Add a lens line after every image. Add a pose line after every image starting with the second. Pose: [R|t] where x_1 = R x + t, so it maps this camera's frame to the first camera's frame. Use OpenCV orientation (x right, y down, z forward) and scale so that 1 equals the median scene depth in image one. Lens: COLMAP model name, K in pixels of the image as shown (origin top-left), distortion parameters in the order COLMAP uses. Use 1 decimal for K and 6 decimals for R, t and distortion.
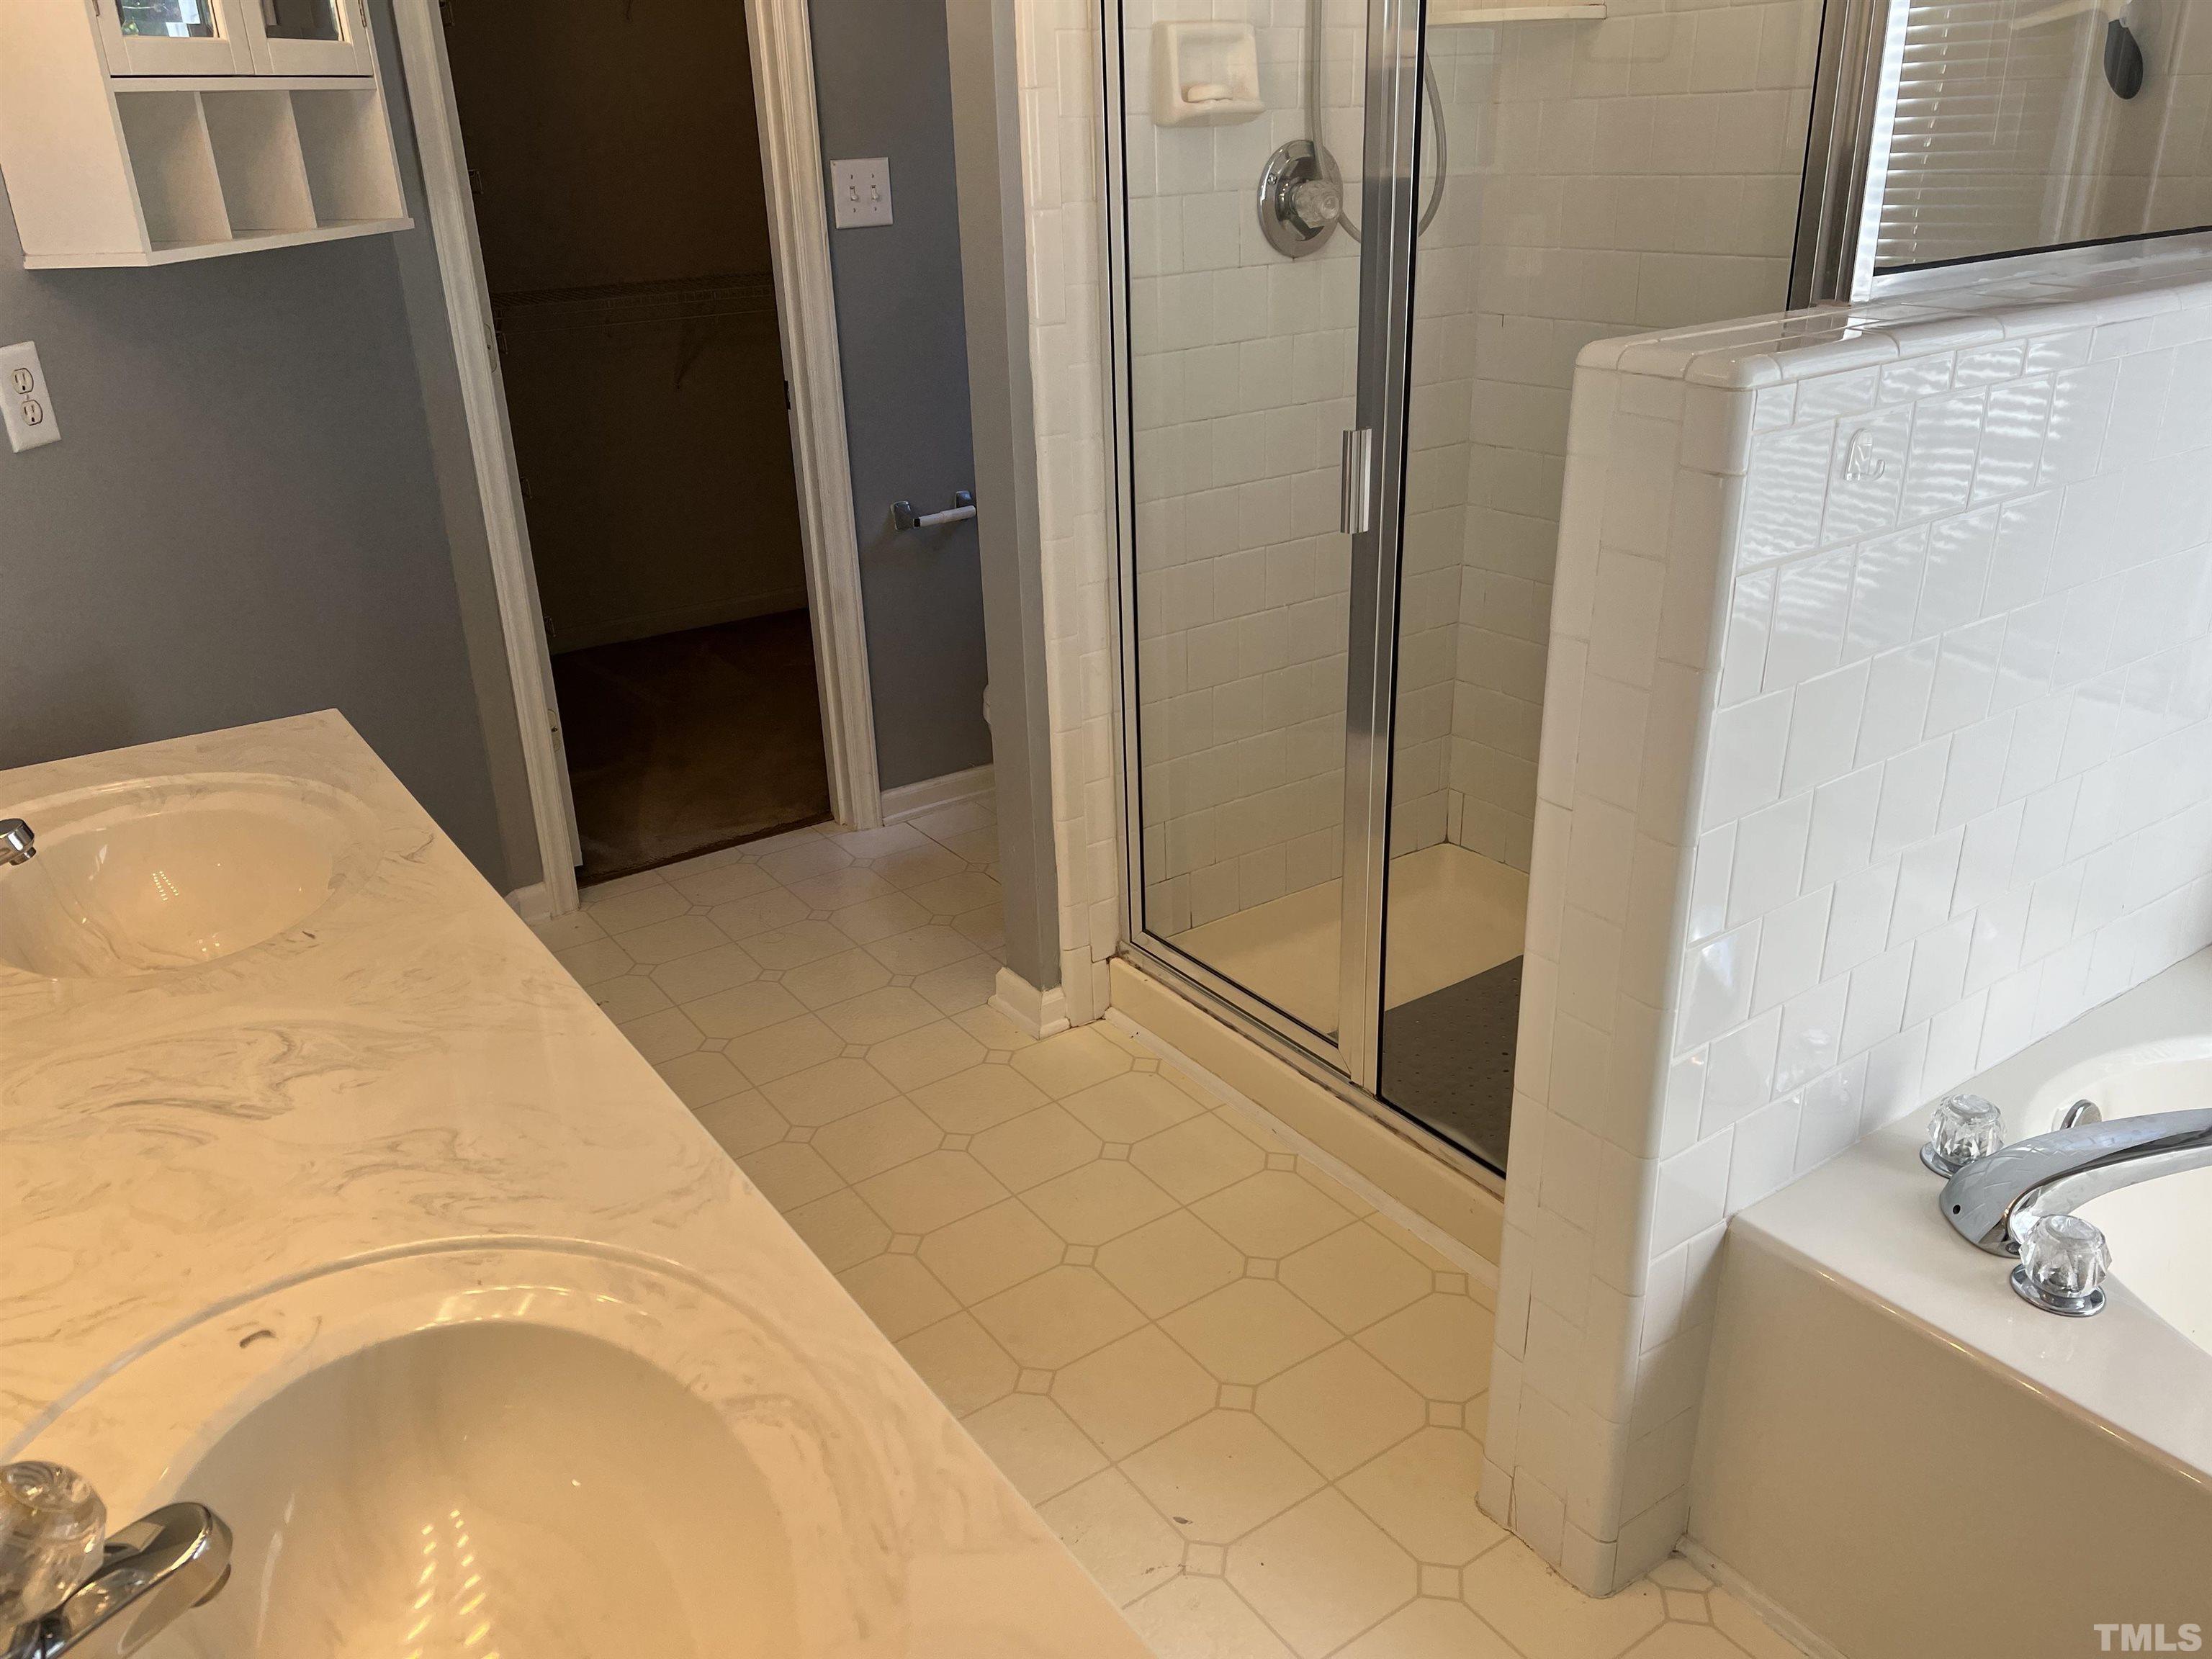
lens RADIAL K [[1651.1, 0, 1100.9], [0, 1651.1, 830.5], [0, 0, 1]] dist [0.064061, -0.077089]
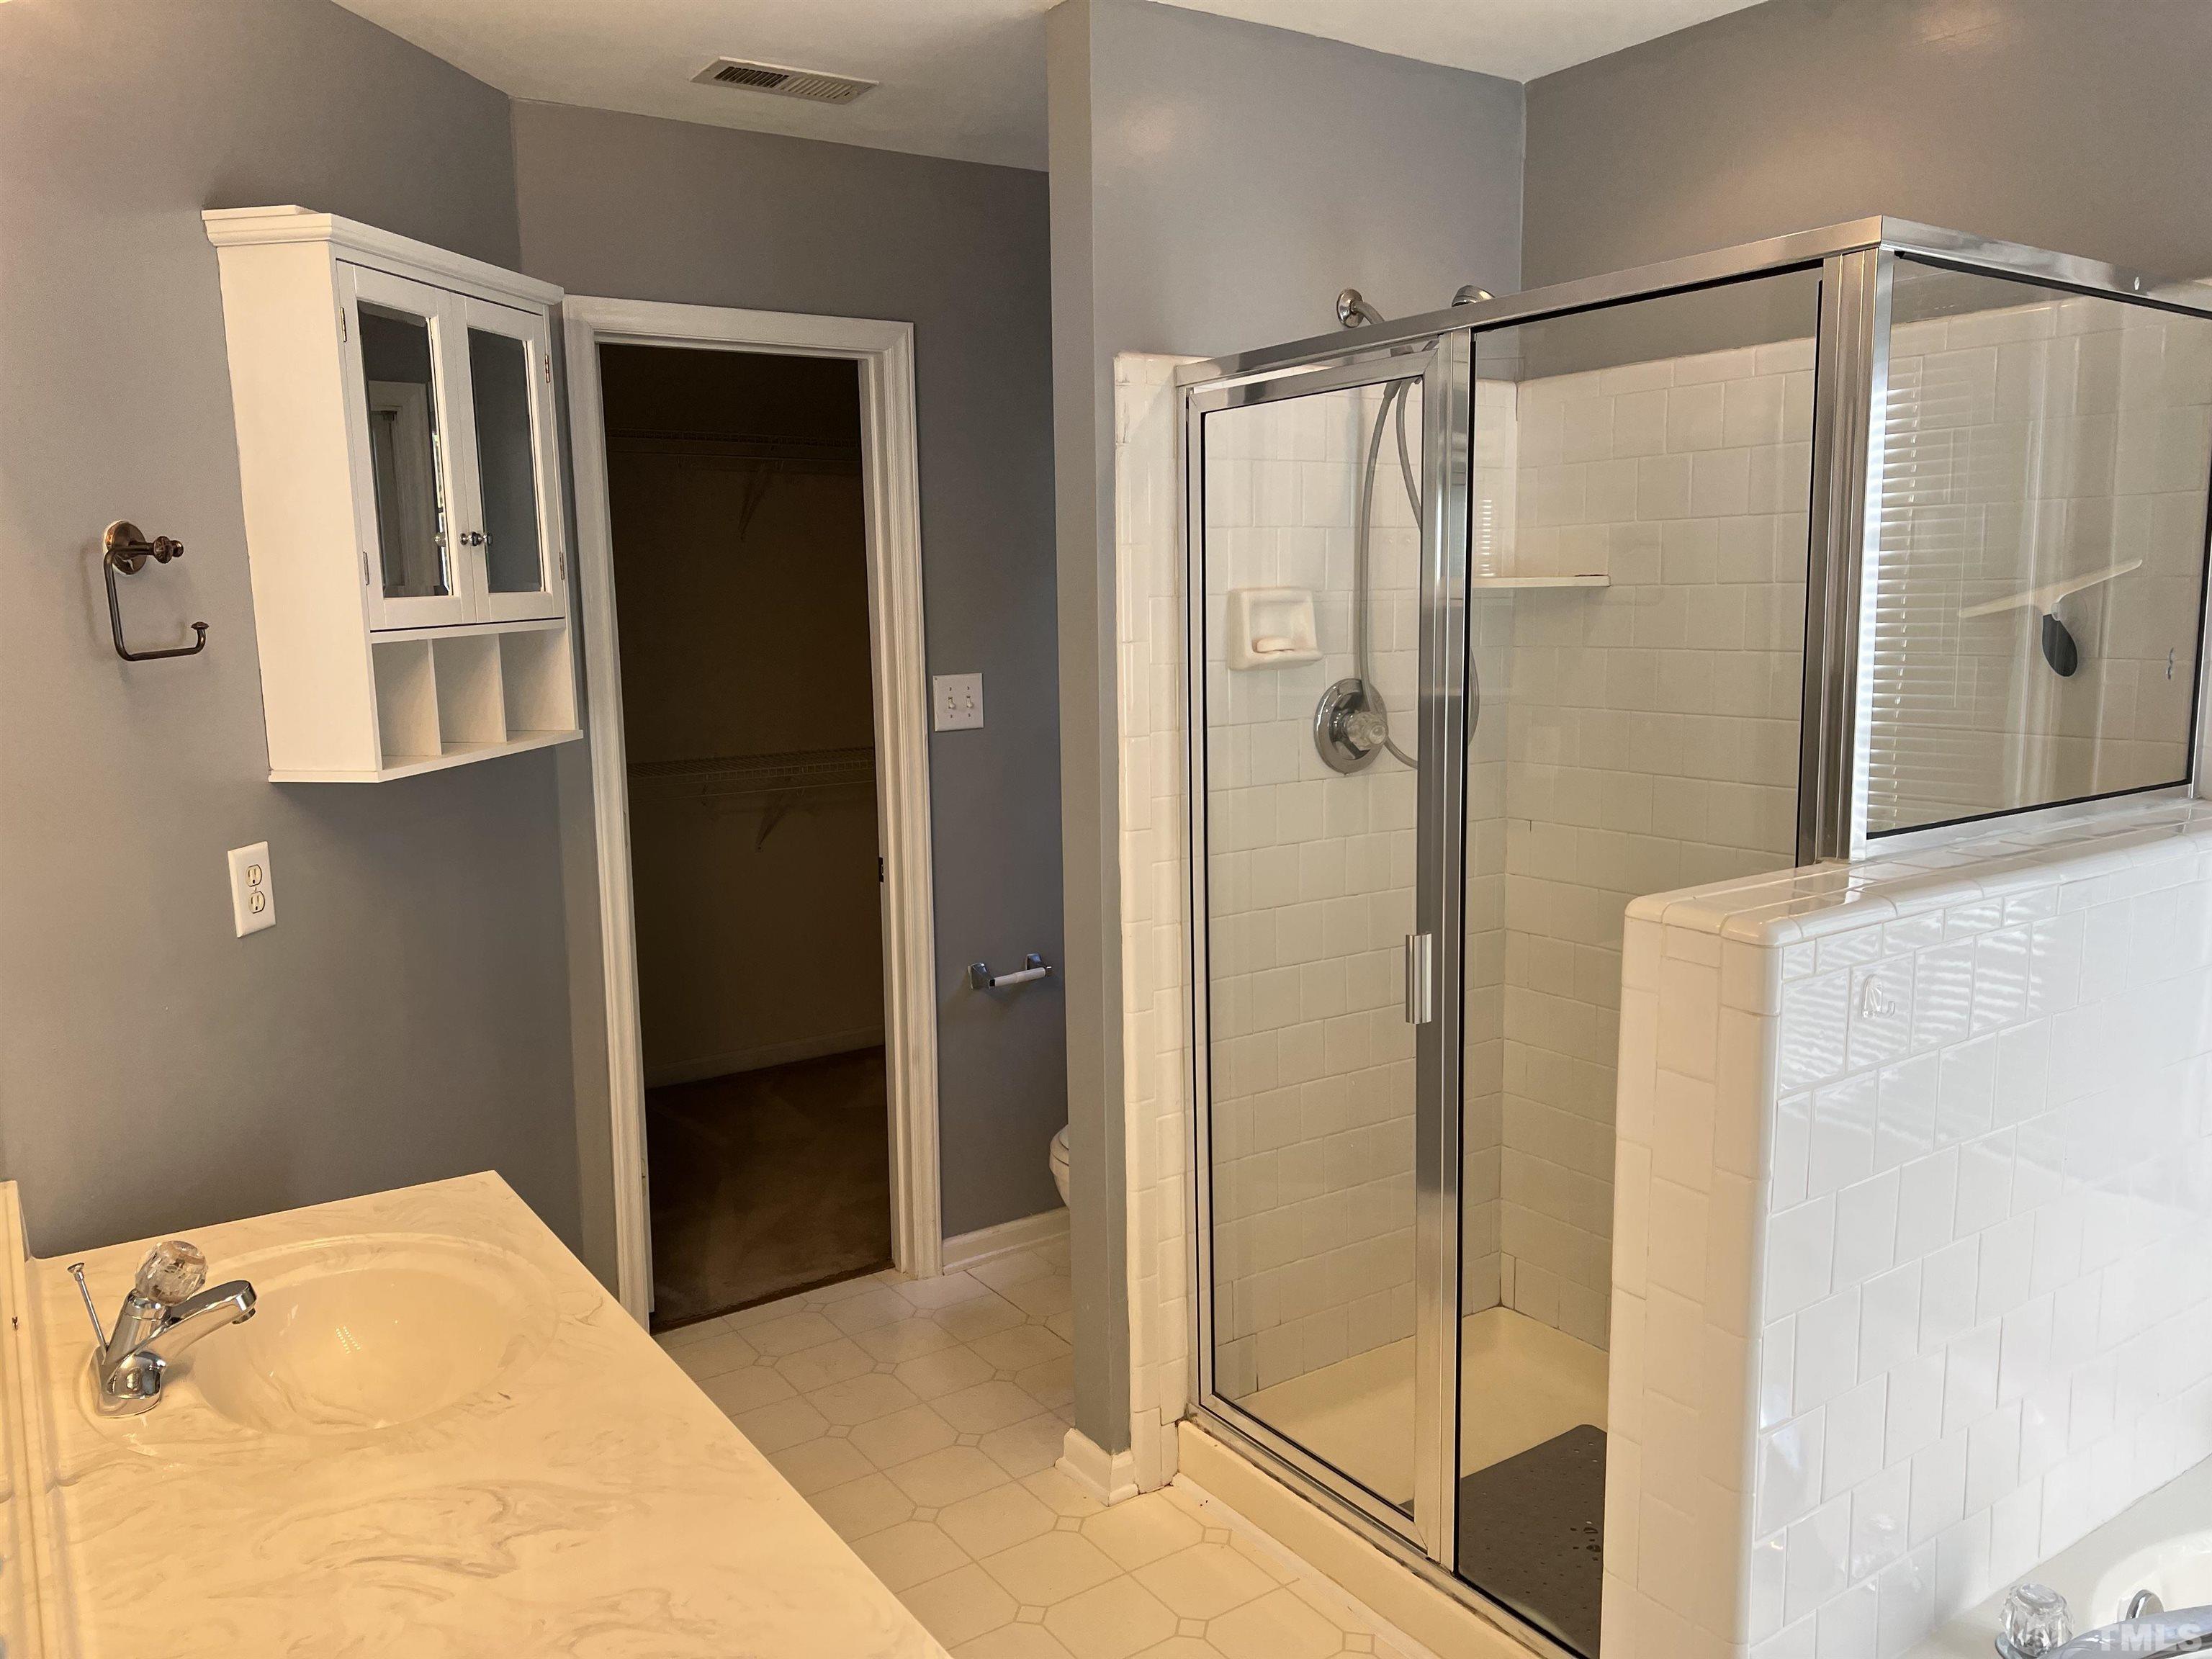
lens RADIAL K [[1651.1, 0, 1095.6], [0, 1651.1, 828.9], [0, 0, 1]] dist [0.064061, -0.077089]
pose [[0.999823, 0.015788, -0.010190, -0.054725], [-0.017858, 0.967076, -0.253859, -0.018852], [0.005847, 0.253996, 0.967188, -0.113246]]
